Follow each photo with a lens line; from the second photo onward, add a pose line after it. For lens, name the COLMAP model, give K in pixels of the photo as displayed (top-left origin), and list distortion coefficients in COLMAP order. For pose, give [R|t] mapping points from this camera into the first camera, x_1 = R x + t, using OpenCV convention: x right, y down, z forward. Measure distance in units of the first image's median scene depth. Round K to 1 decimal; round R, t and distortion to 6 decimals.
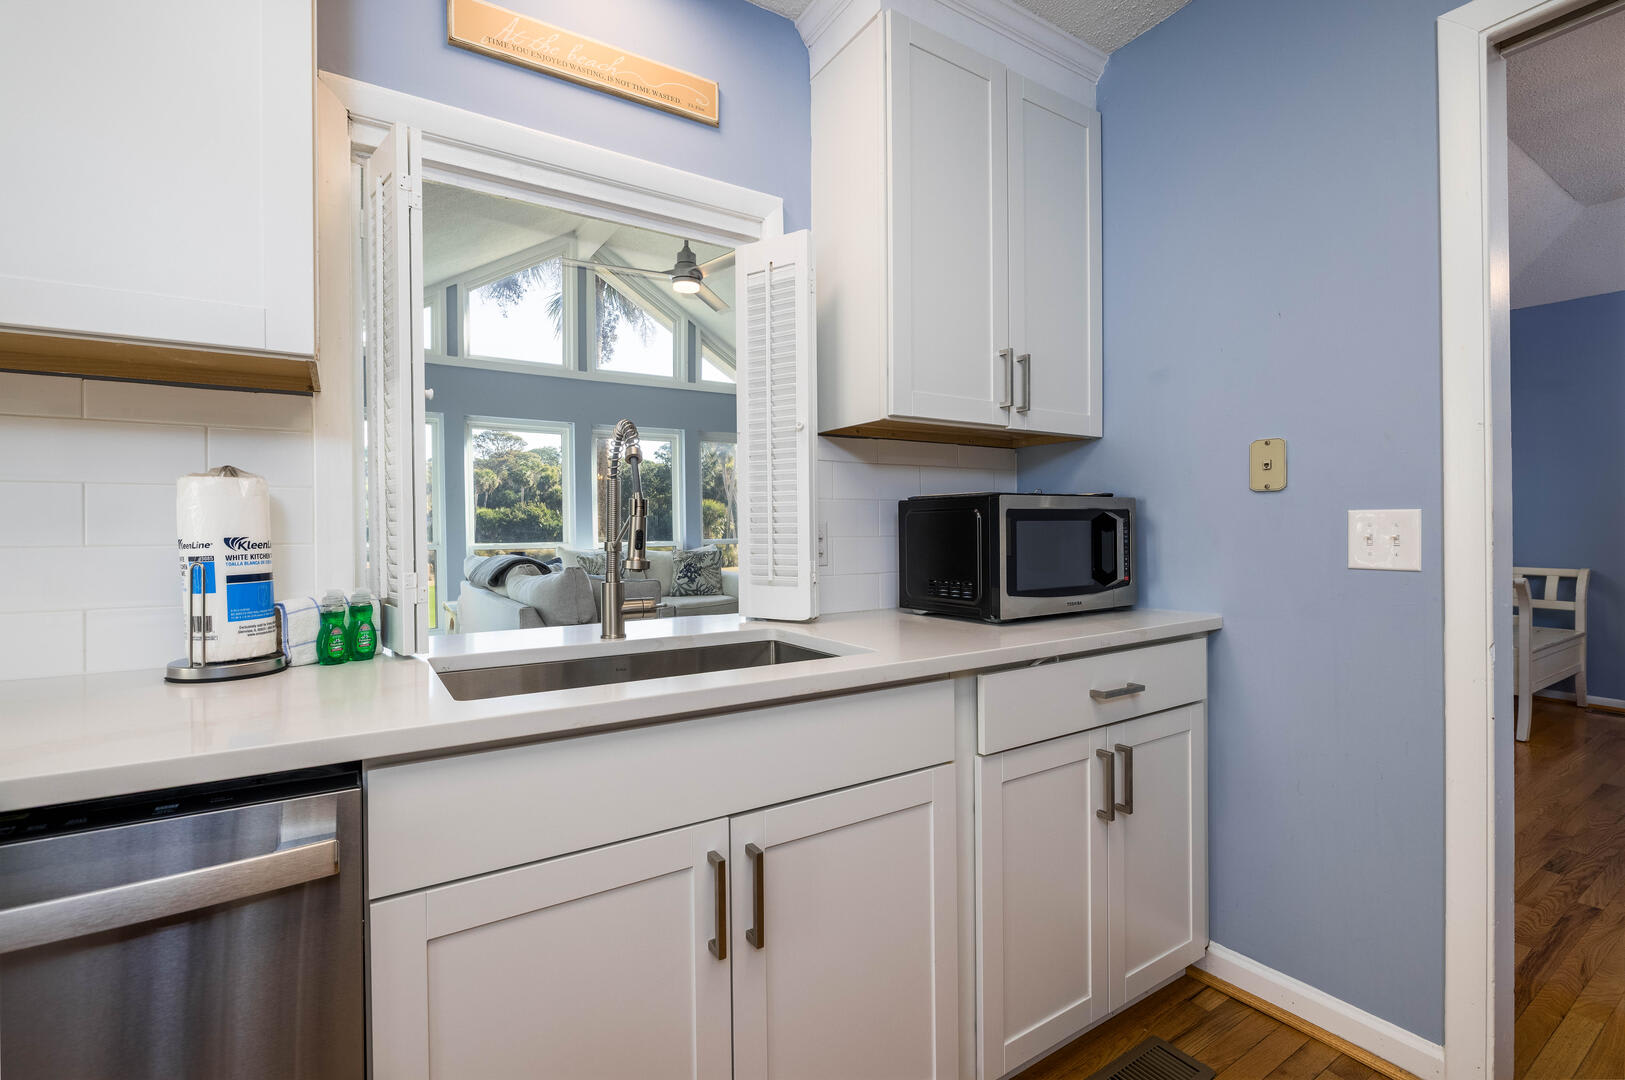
lens RADIAL K [[725.6, 0, 811.9], [0, 725.6, 531.6], [0, 0, 1]] dist [-0.003950, 0.000430]
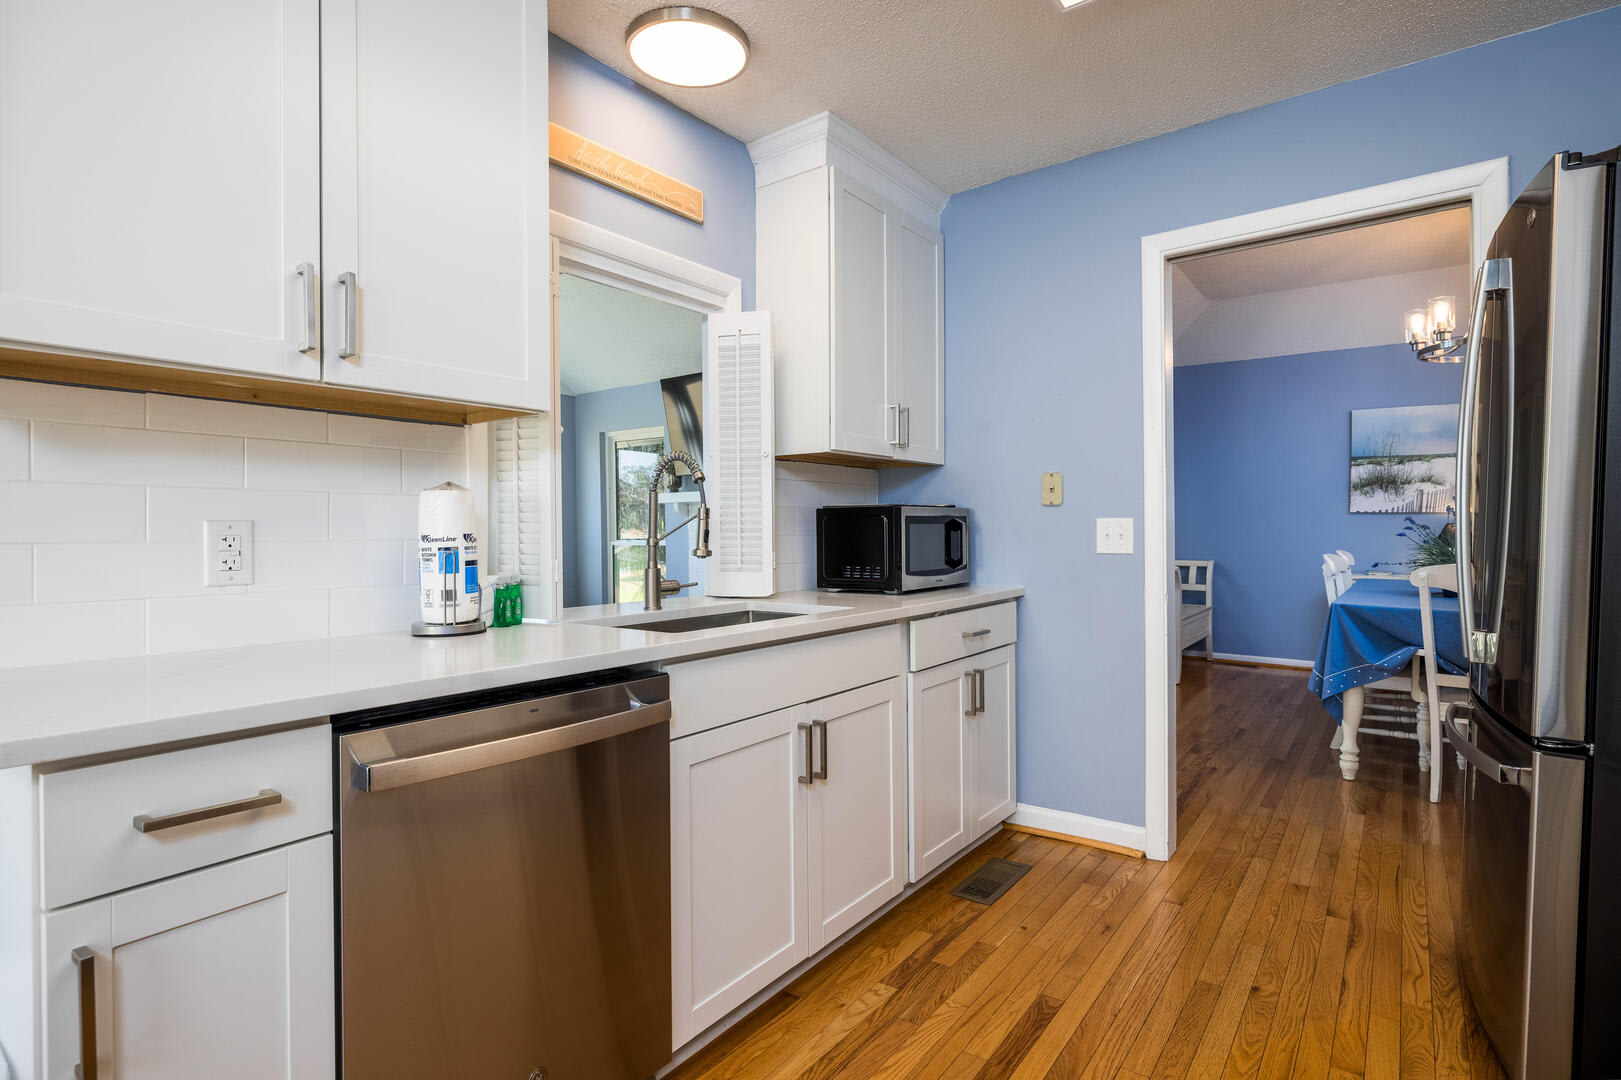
lens RADIAL K [[815.9, 0, 808.4], [0, 815.9, 533.9], [0, 0, 1]] dist [0.000446, 0.000196]
pose [[0.937102, -0.000471, 0.349055, -0.473414], [0.001099, 0.999998, -0.001599, 0.007496], [-0.349053, 0.001882, 0.937101, -0.464935]]
